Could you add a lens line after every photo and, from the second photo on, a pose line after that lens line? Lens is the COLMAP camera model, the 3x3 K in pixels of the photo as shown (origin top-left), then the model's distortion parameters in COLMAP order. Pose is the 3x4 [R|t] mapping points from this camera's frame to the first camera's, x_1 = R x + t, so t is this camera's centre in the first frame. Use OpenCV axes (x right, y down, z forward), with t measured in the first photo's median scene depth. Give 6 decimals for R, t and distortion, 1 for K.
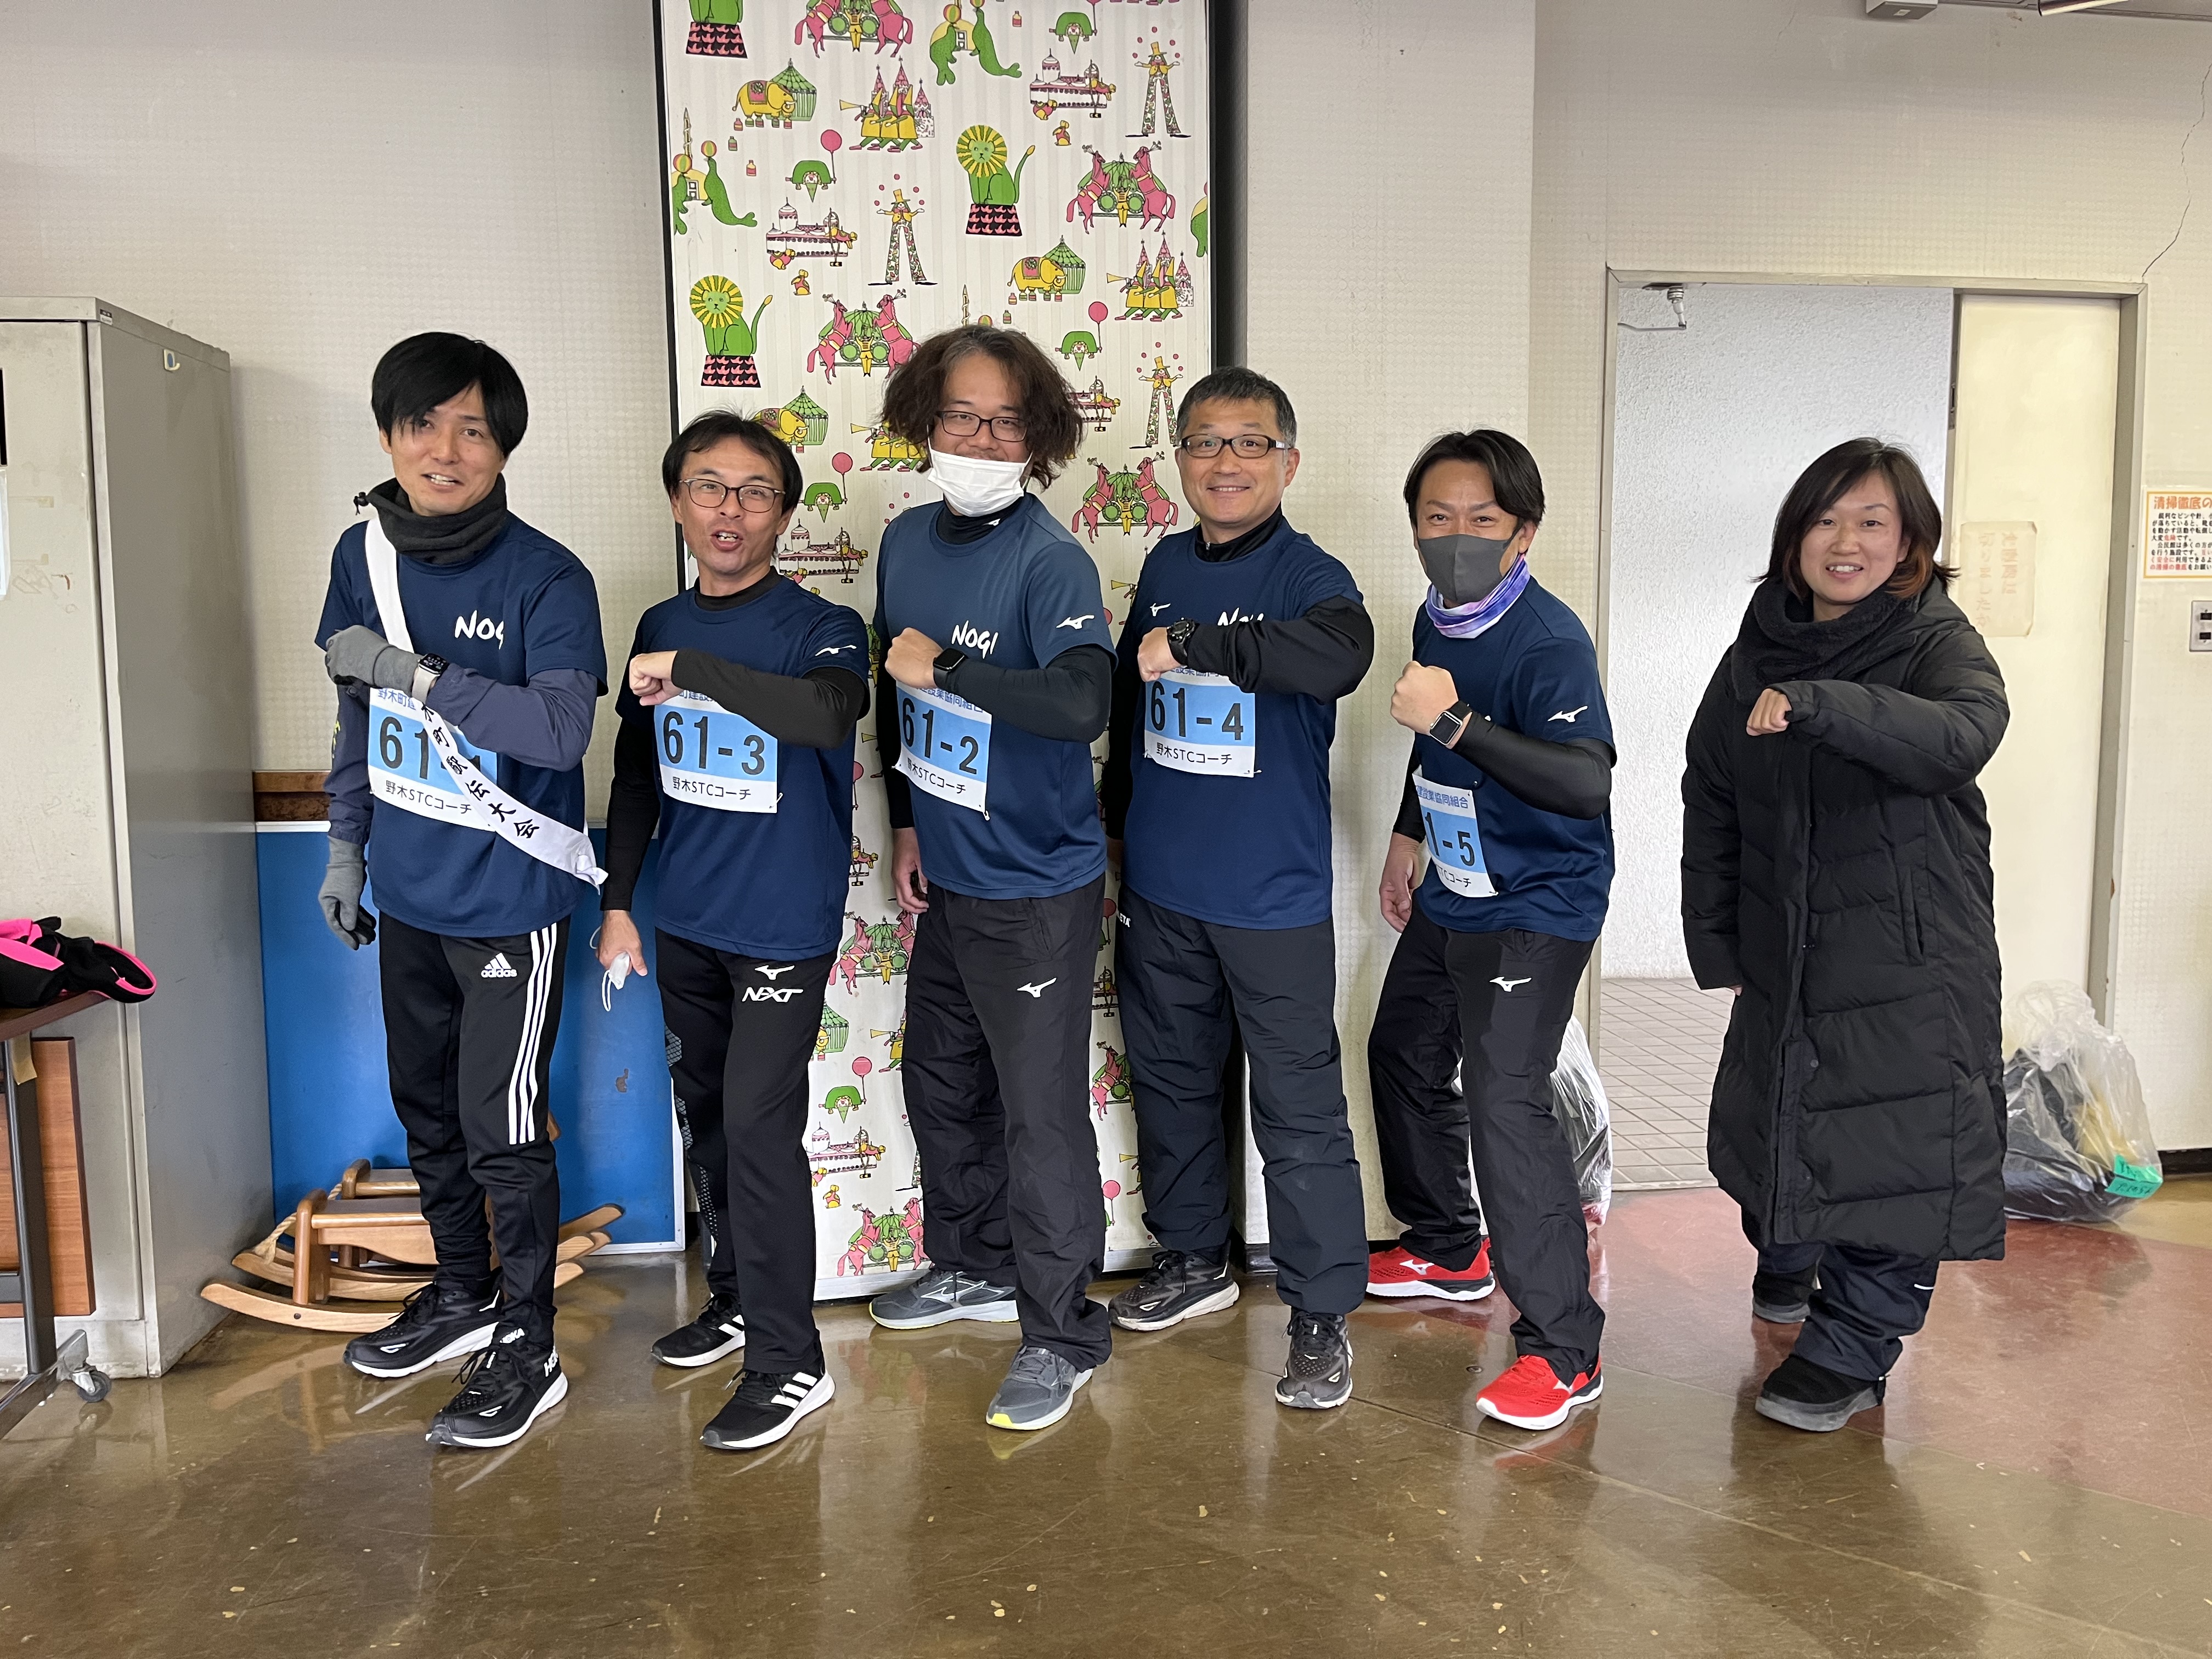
lens RADIAL K [[1679.3, 0, 1125.4], [0, 1679.3, 841.0], [0, 0, 1]] dist [0.073270, -0.099578]
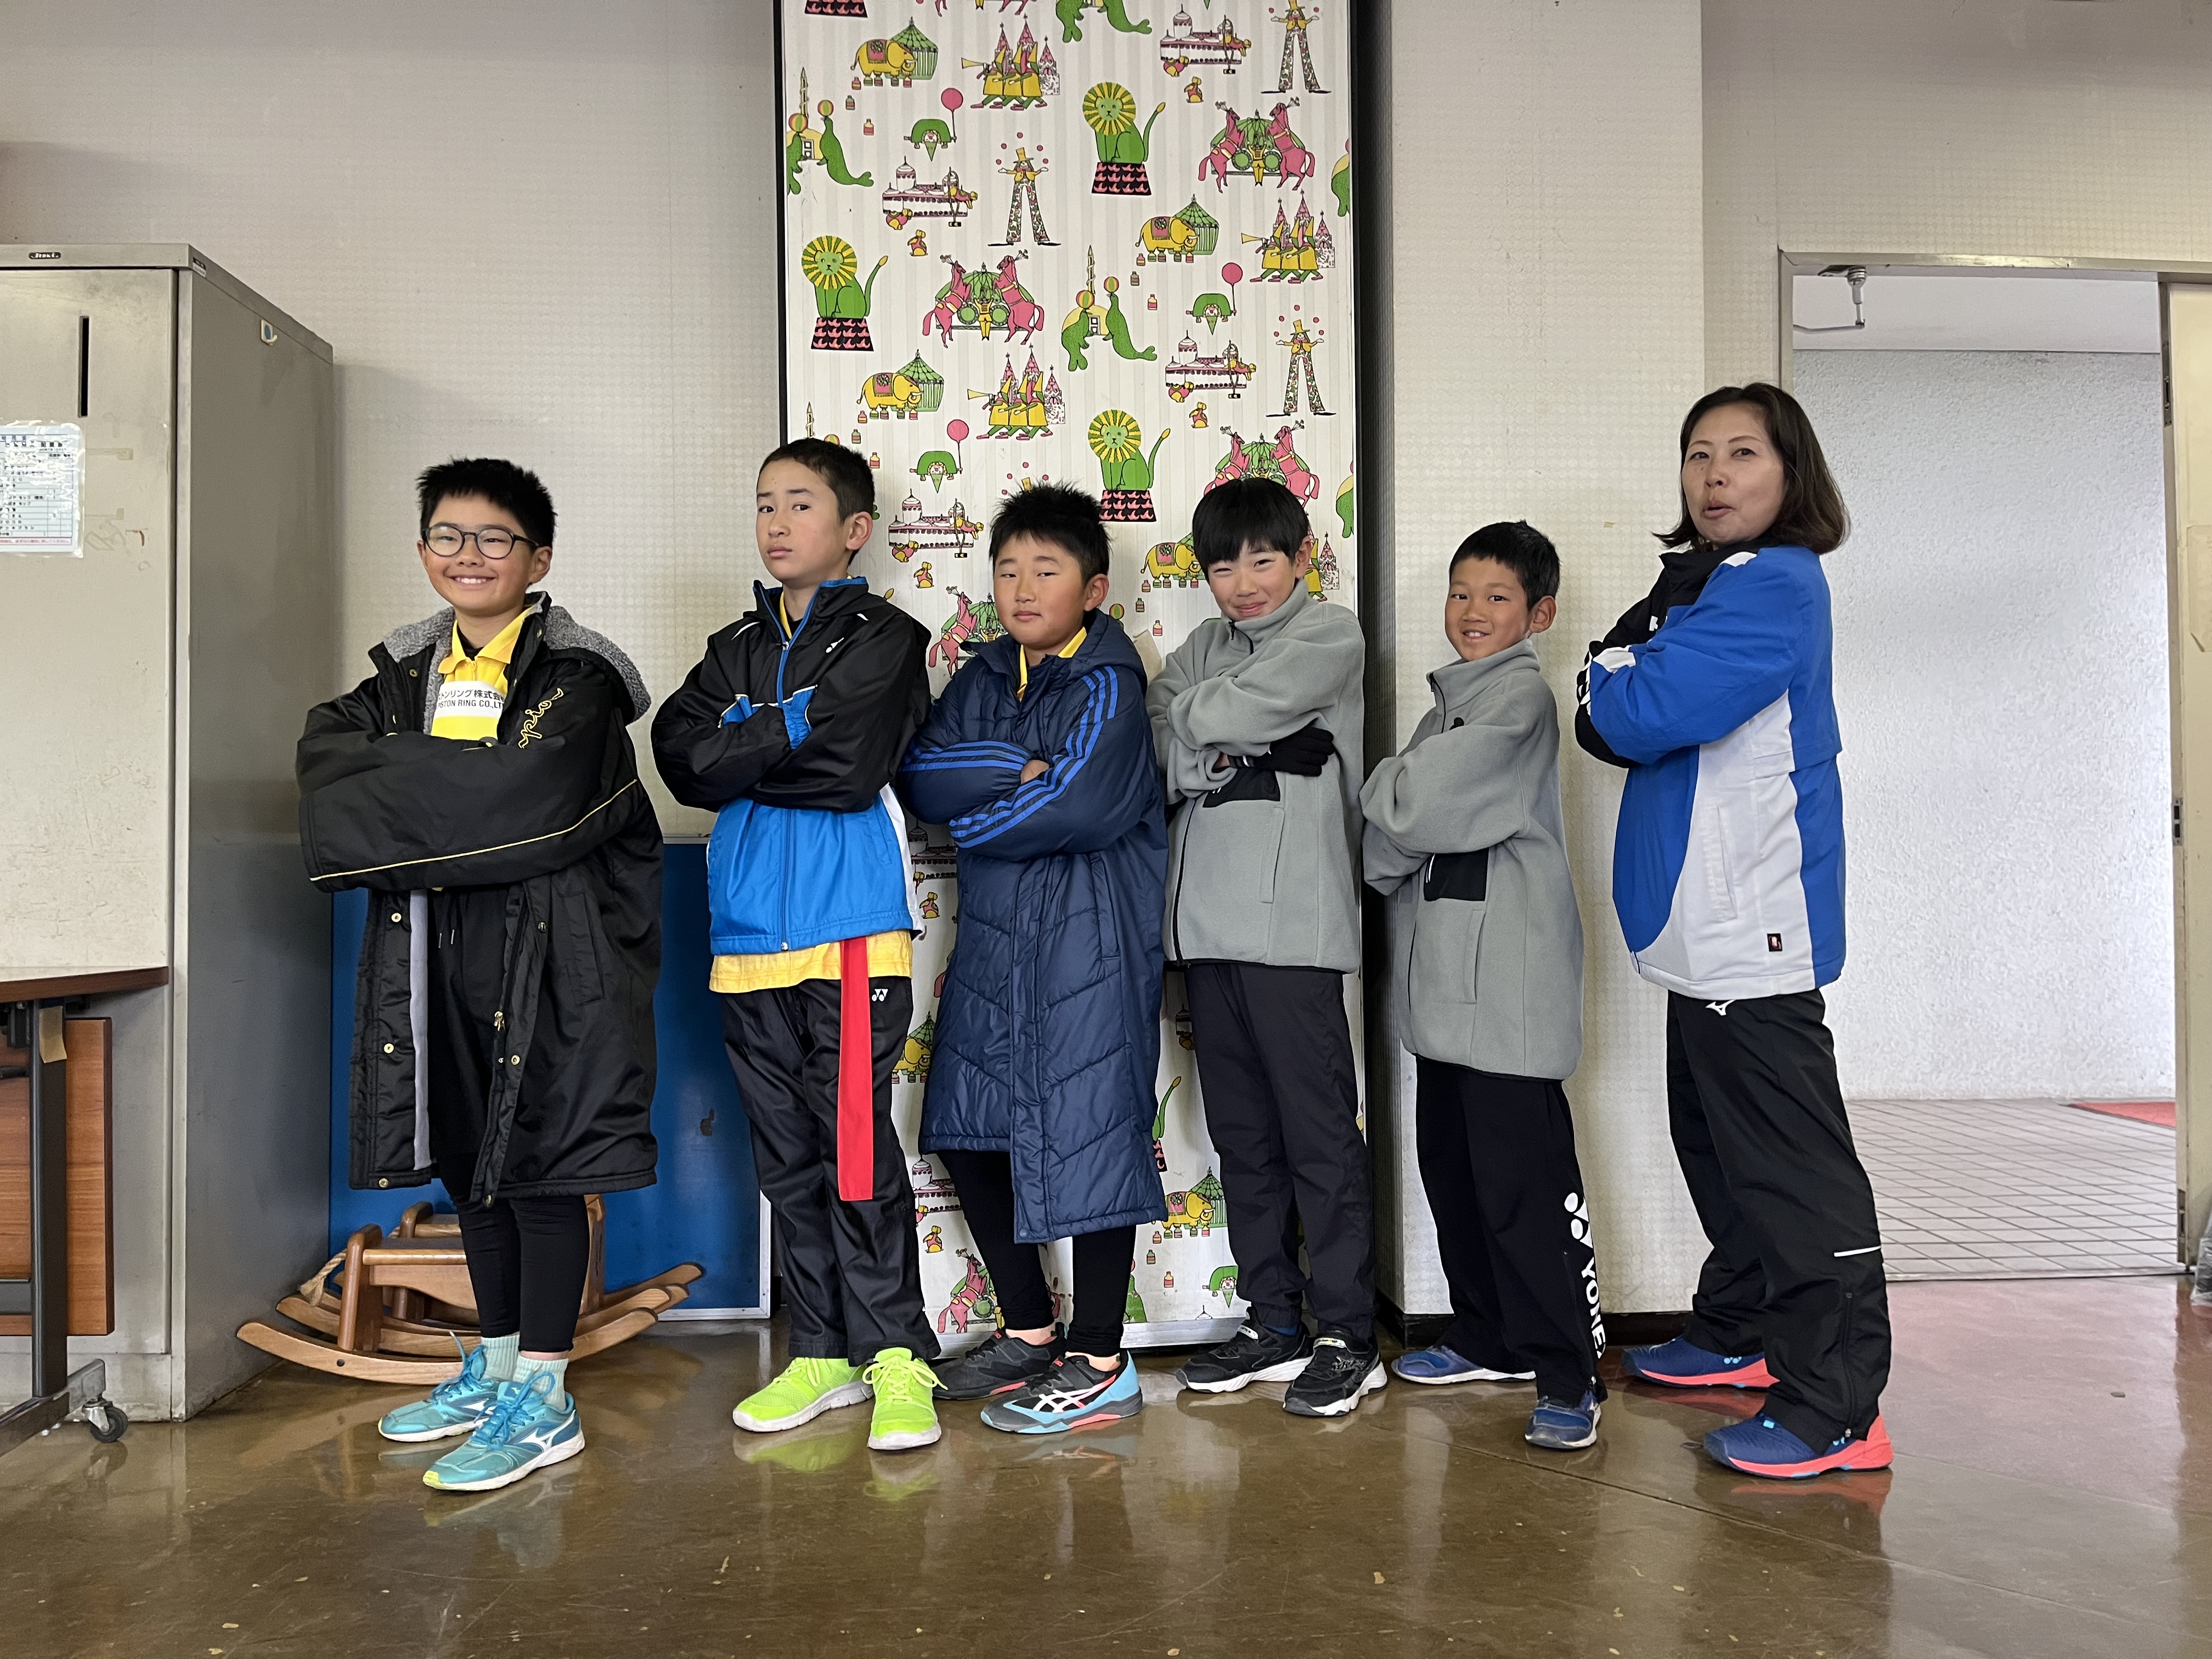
lens RADIAL K [[1679.3, 0, 1112.6], [0, 1679.3, 845.3], [0, 0, 1]] dist [0.073270, -0.099578]
pose [[0.997705, -0.003531, -0.067611, -0.020671], [-0.004271, 0.993368, -0.114896, 0.110986], [0.067569, 0.114921, 0.991074, 0.111047]]
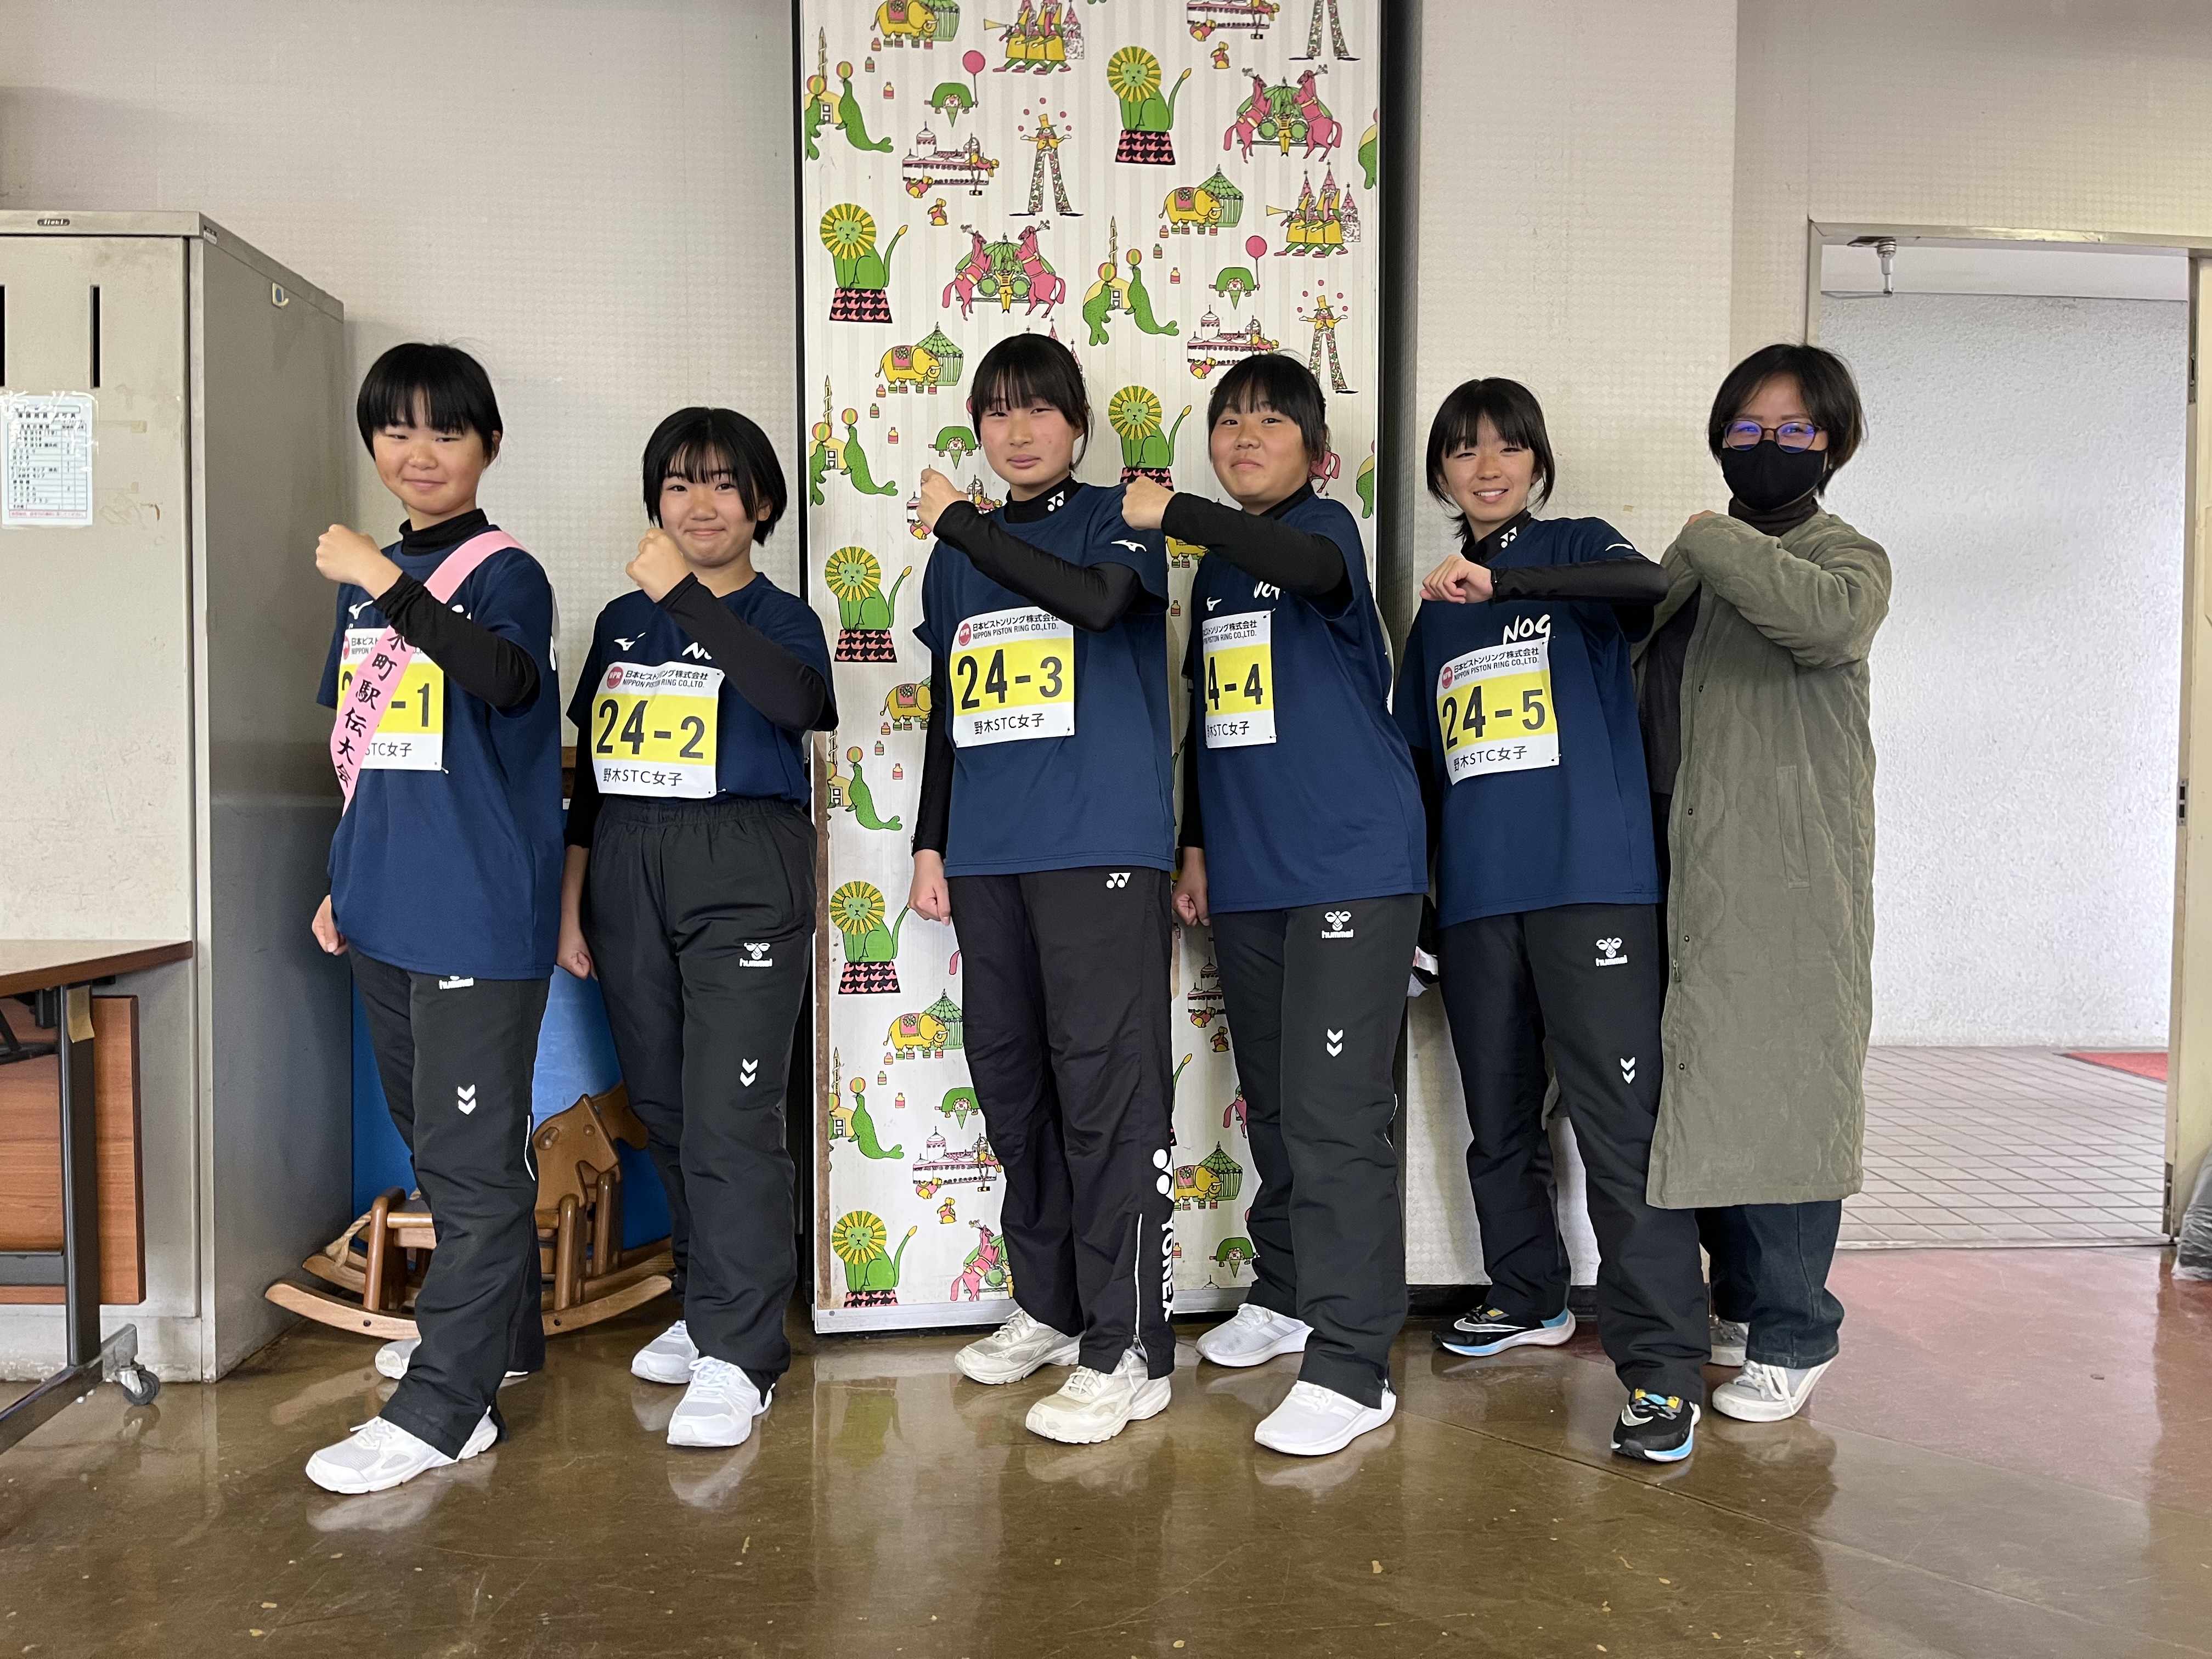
lens RADIAL K [[1679.3, 0, 1126.9], [0, 1679.3, 846.1], [0, 0, 1]] dist [0.073270, -0.099578]
pose [[0.997915, 0.013788, -0.063048, -0.024541], [-0.017389, 0.998227, -0.056929, 0.068488], [0.062151, 0.057907, 0.996385, 0.099575]]
